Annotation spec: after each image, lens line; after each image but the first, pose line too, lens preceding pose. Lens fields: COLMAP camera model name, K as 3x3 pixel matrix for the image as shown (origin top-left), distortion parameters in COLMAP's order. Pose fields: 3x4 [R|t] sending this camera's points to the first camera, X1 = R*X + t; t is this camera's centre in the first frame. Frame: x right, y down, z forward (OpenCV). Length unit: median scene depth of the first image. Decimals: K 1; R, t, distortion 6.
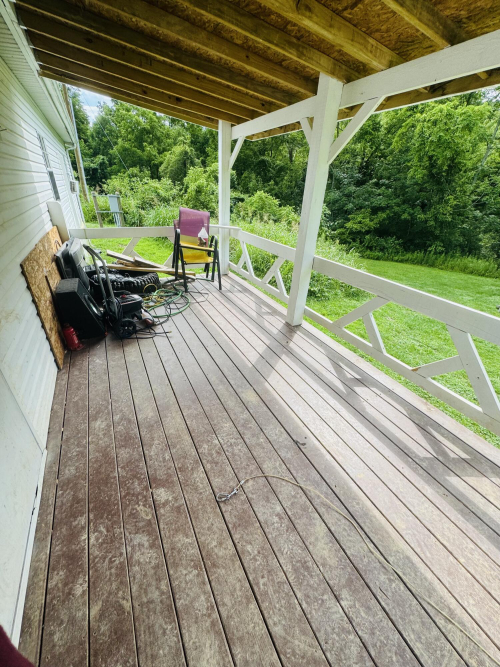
lens RADIAL K [[265.9, 0, 250.0], [0, 265.9, 333.1], [0, 0, 1]] dist [-0.003265, -0.000204]
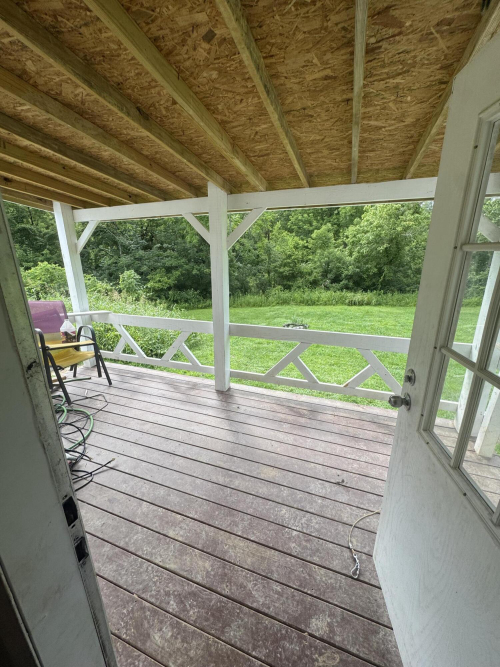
lens RADIAL K [[265.9, 0, 250.9], [0, 265.9, 333.7], [0, 0, 1]] dist [-0.003265, -0.000204]
pose [[0.739407, -0.244146, 0.627432, -0.302491], [0.361436, 0.930199, -0.063982, -0.112488], [-0.568016, 0.274085, 0.776038, 0.074320]]
